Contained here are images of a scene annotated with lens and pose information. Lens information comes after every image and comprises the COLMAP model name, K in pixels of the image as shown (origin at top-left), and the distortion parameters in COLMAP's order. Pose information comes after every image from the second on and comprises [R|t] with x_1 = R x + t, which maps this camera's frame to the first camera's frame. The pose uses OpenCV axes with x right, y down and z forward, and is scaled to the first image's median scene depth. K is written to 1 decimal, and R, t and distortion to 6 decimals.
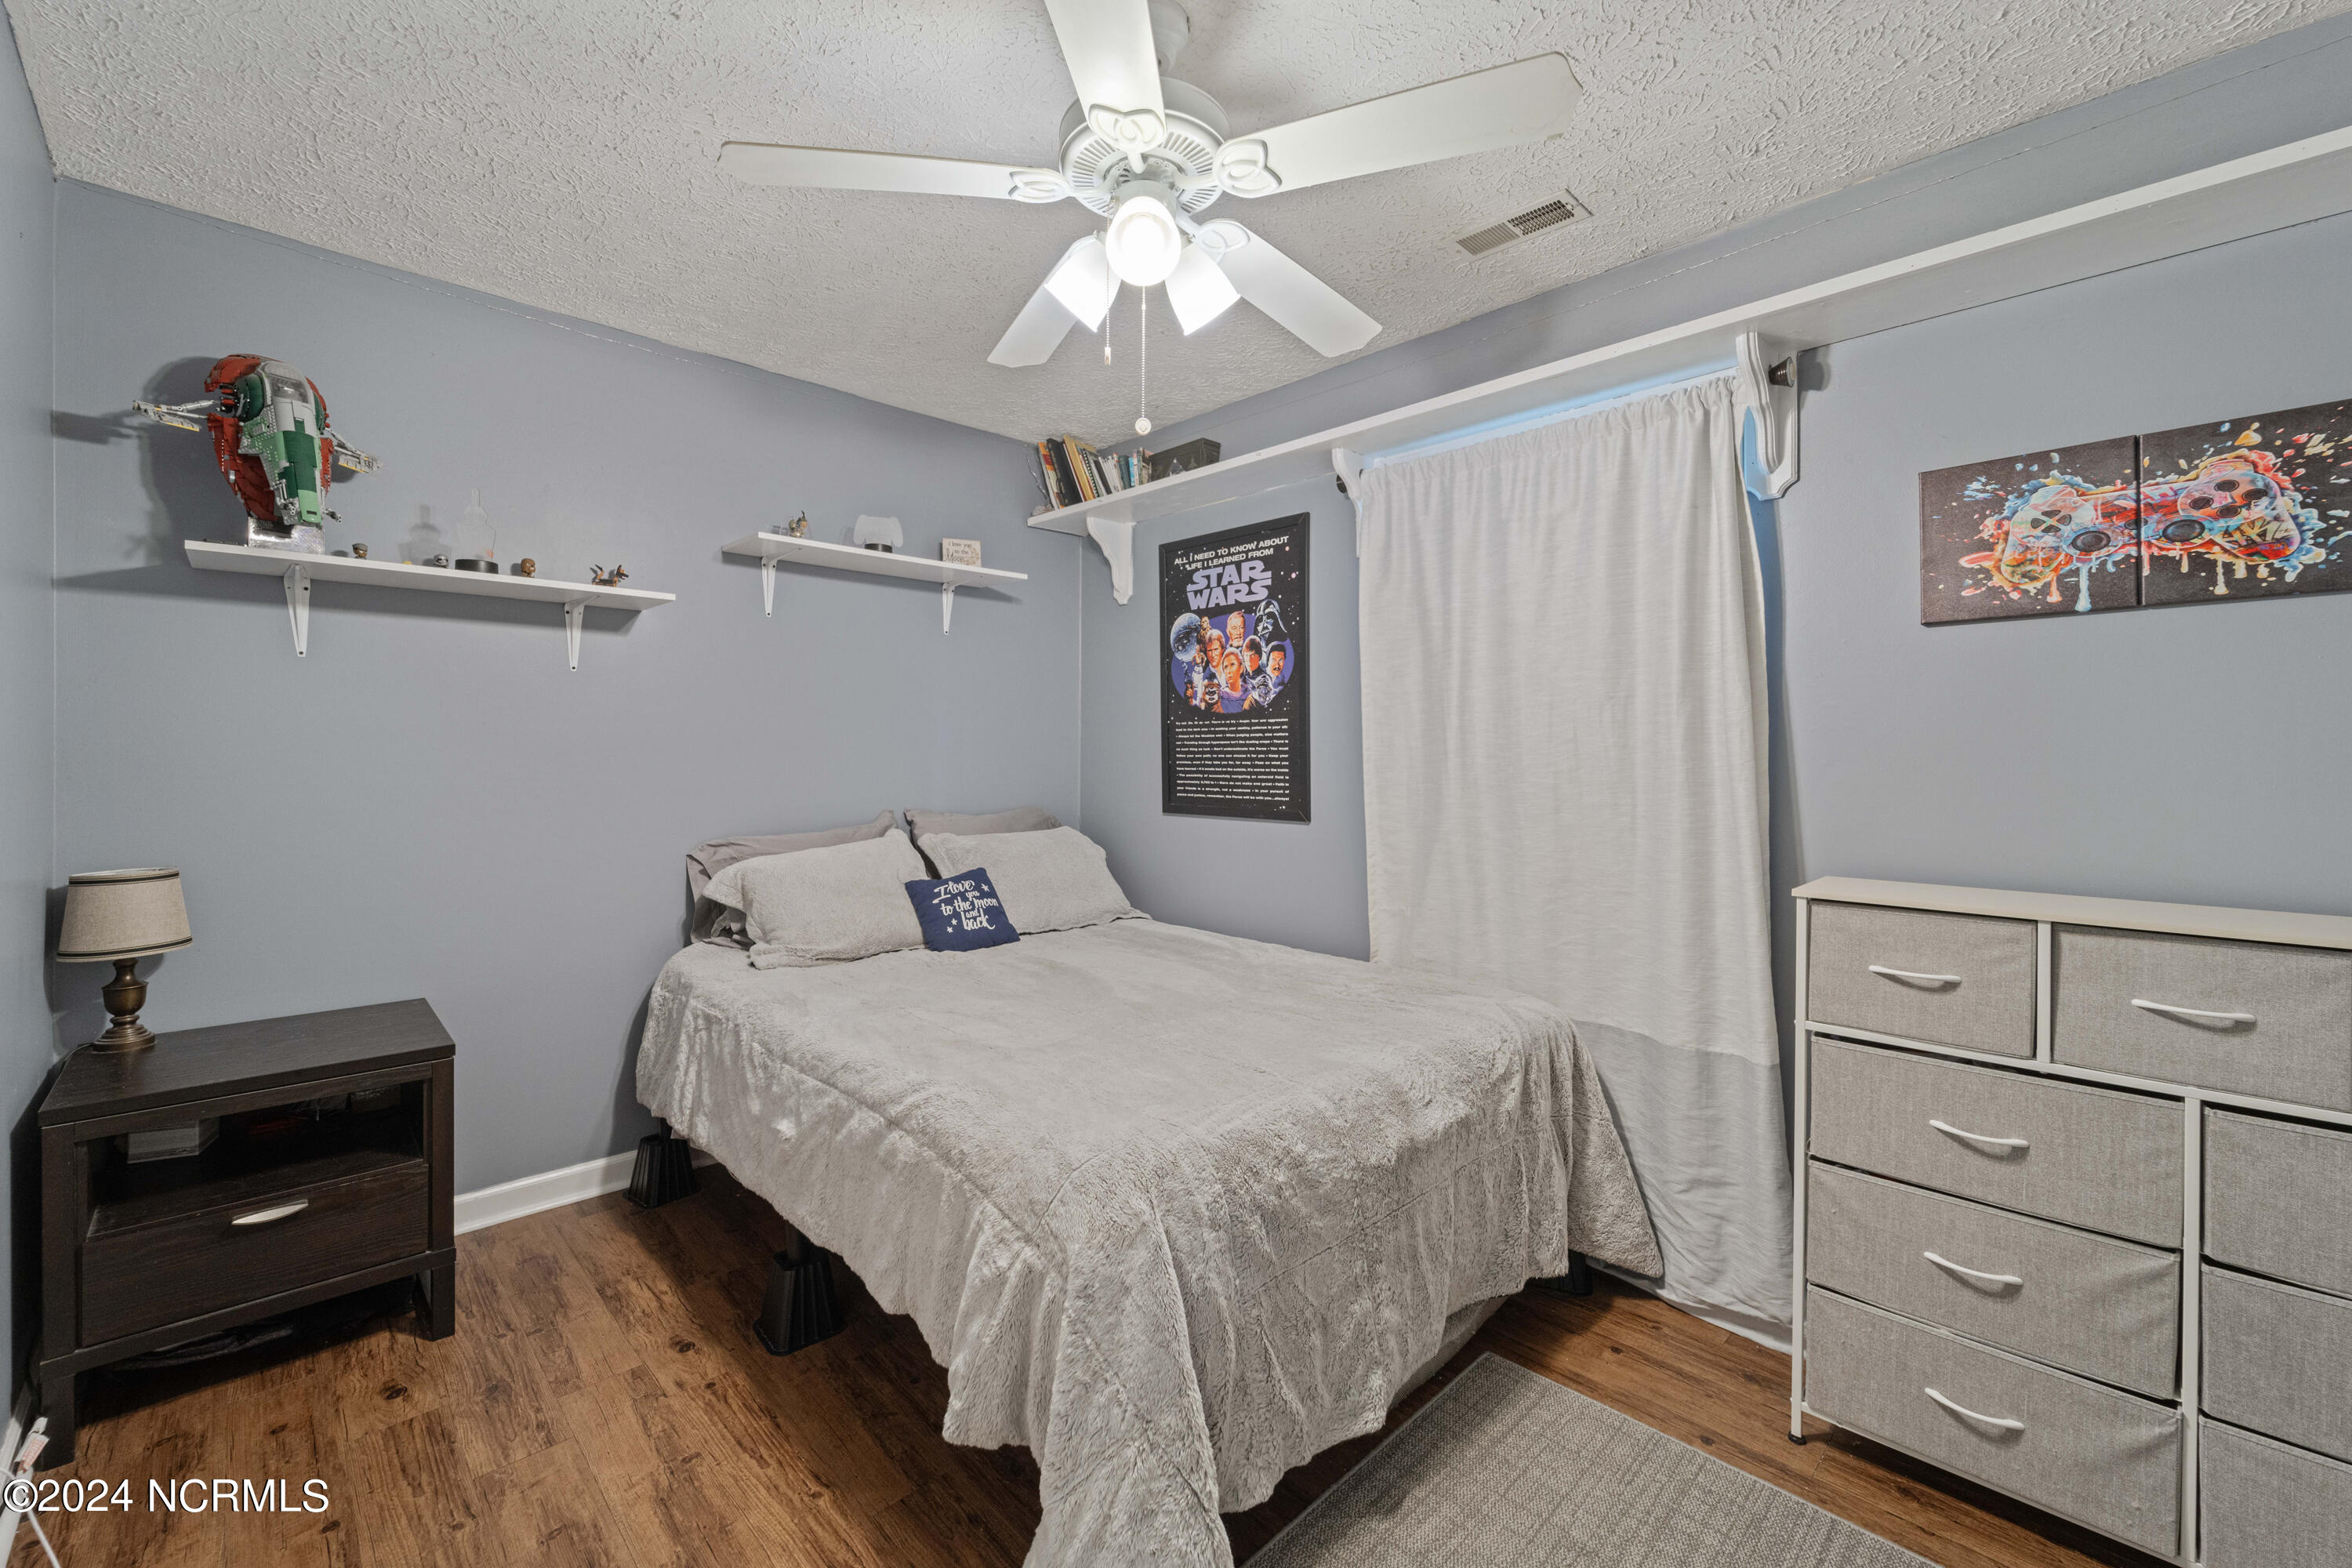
lens RADIAL K [[953.5, 0, 1167.4], [0, 953.5, 775.8], [0, 0, 1]] dist [0.000485, -0.001029]
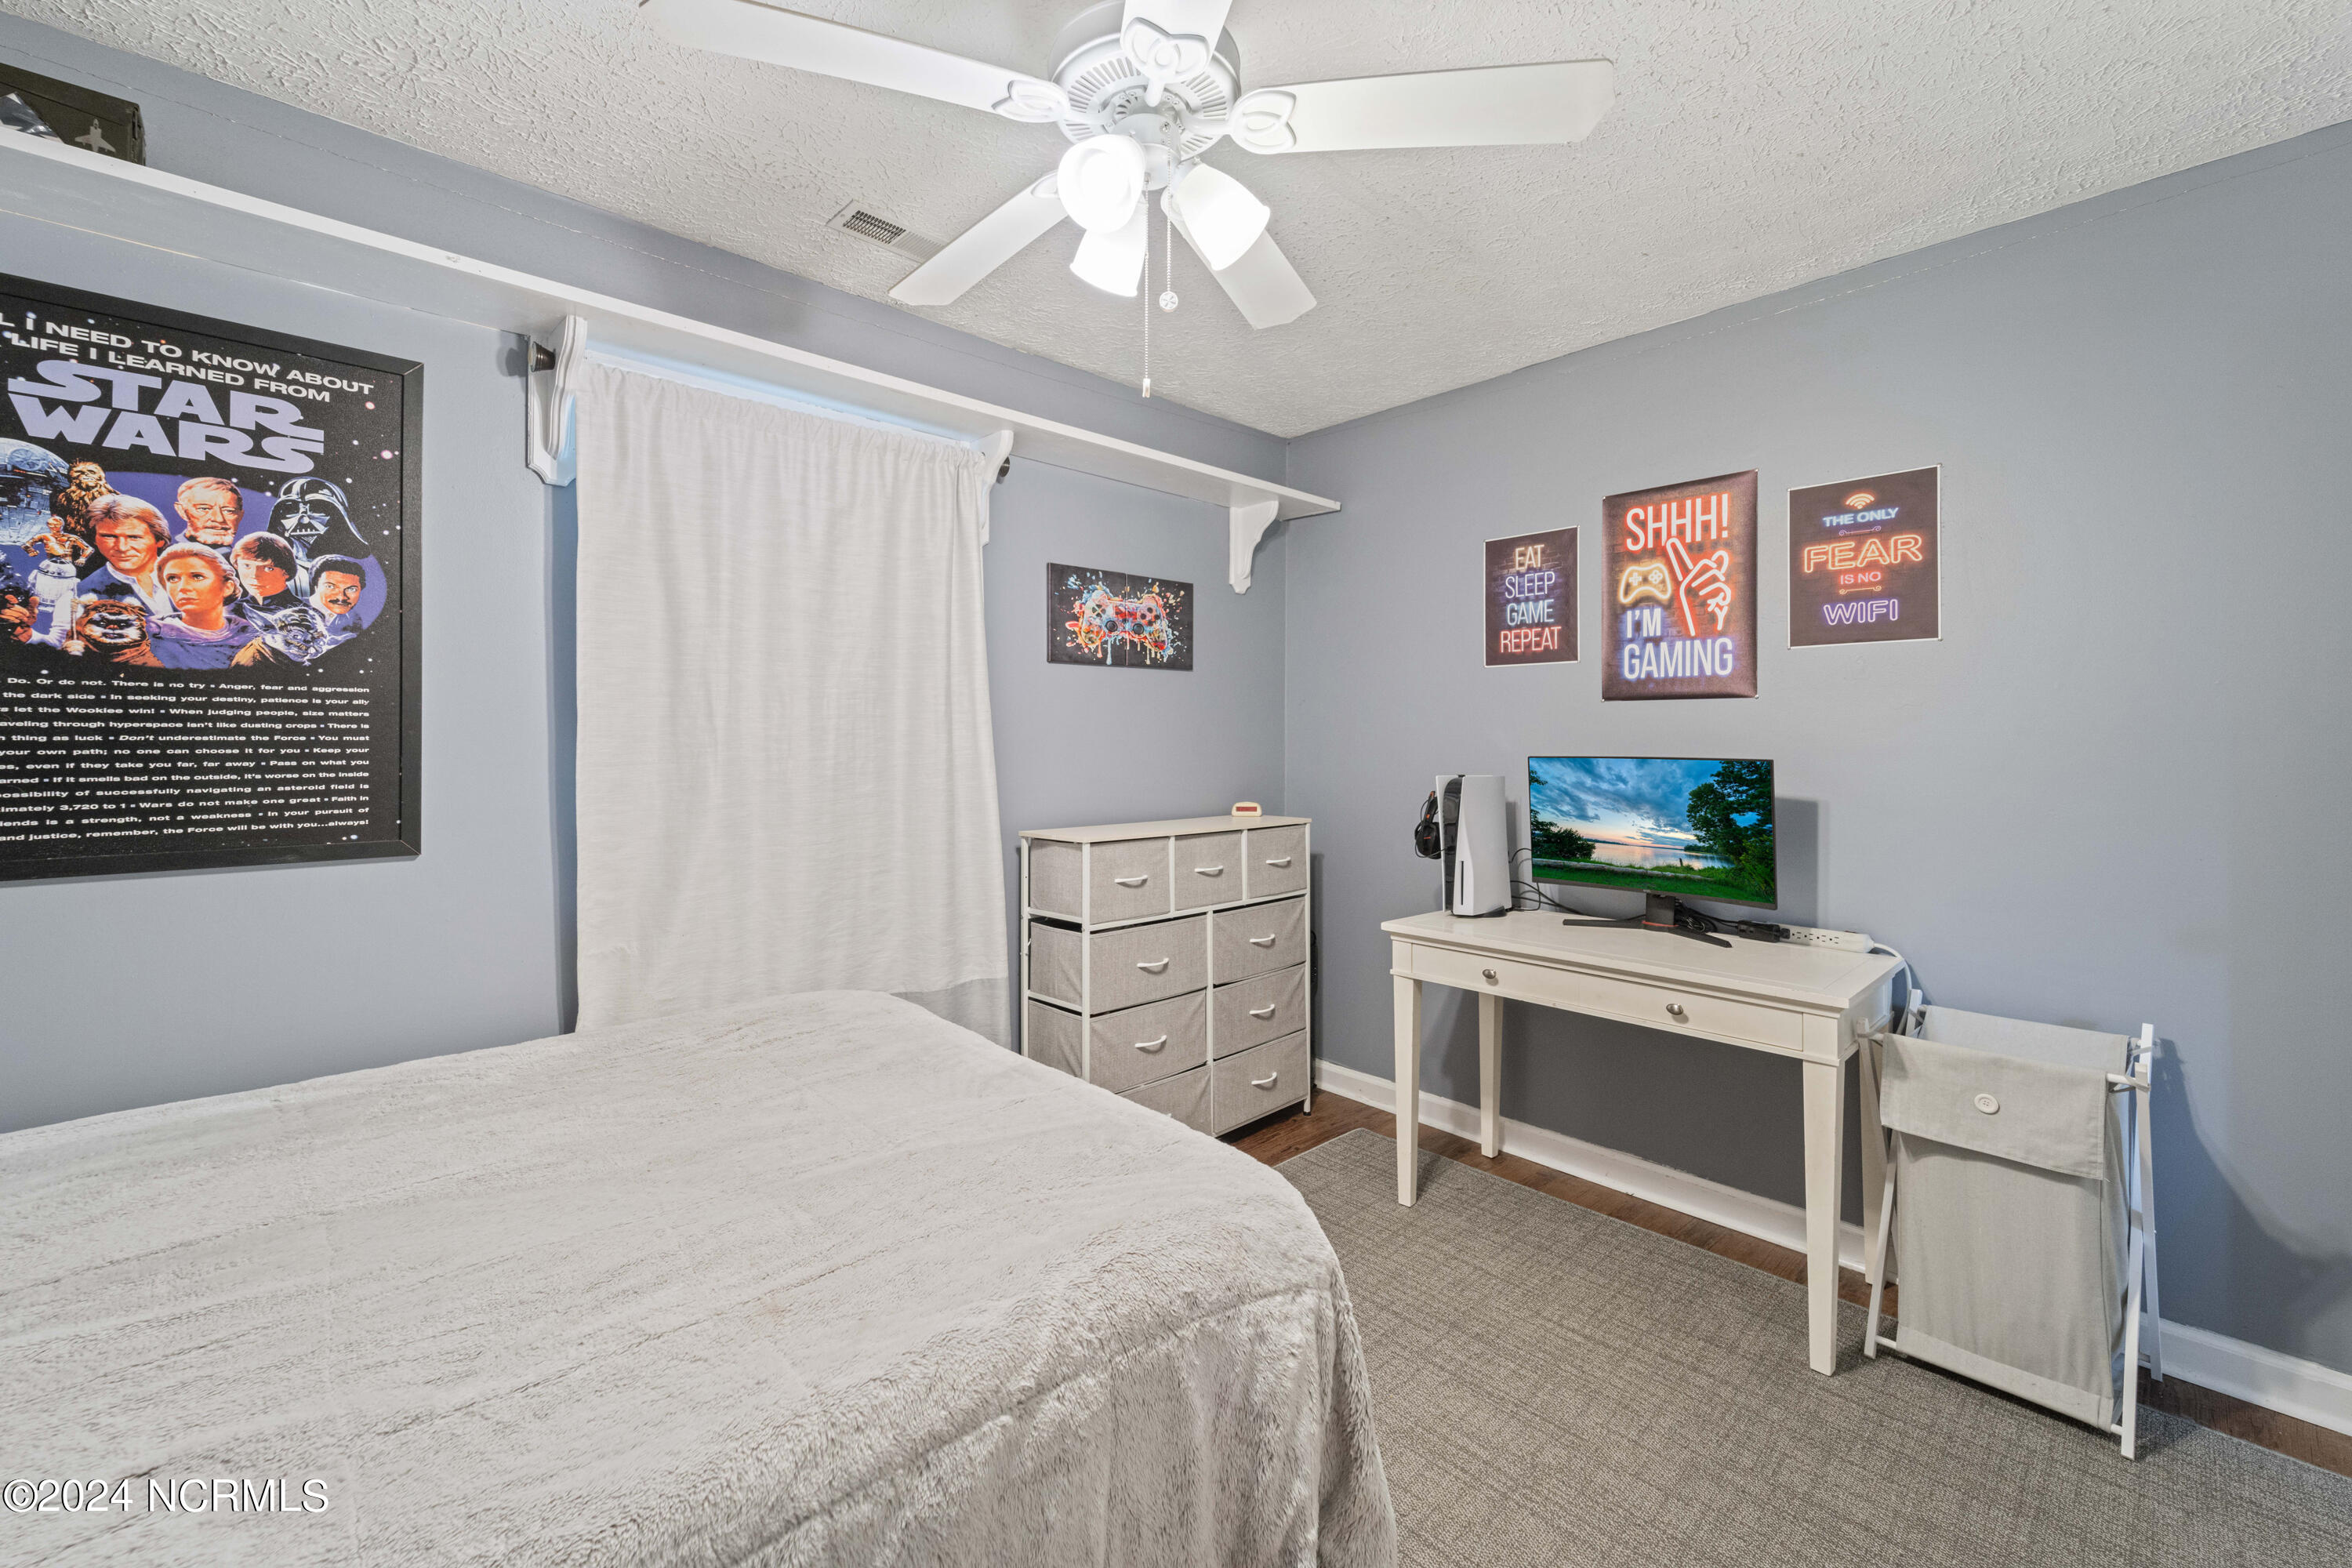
lens RADIAL K [[953.5, 0, 1167.4], [0, 953.5, 775.8], [0, 0, 1]] dist [0.000485, -0.001029]
pose [[0.026514, -0.031513, 0.999152, -0.460779], [0.025922, 0.999189, 0.030826, -0.010205], [-0.999312, 0.025083, 0.027309, 0.478128]]
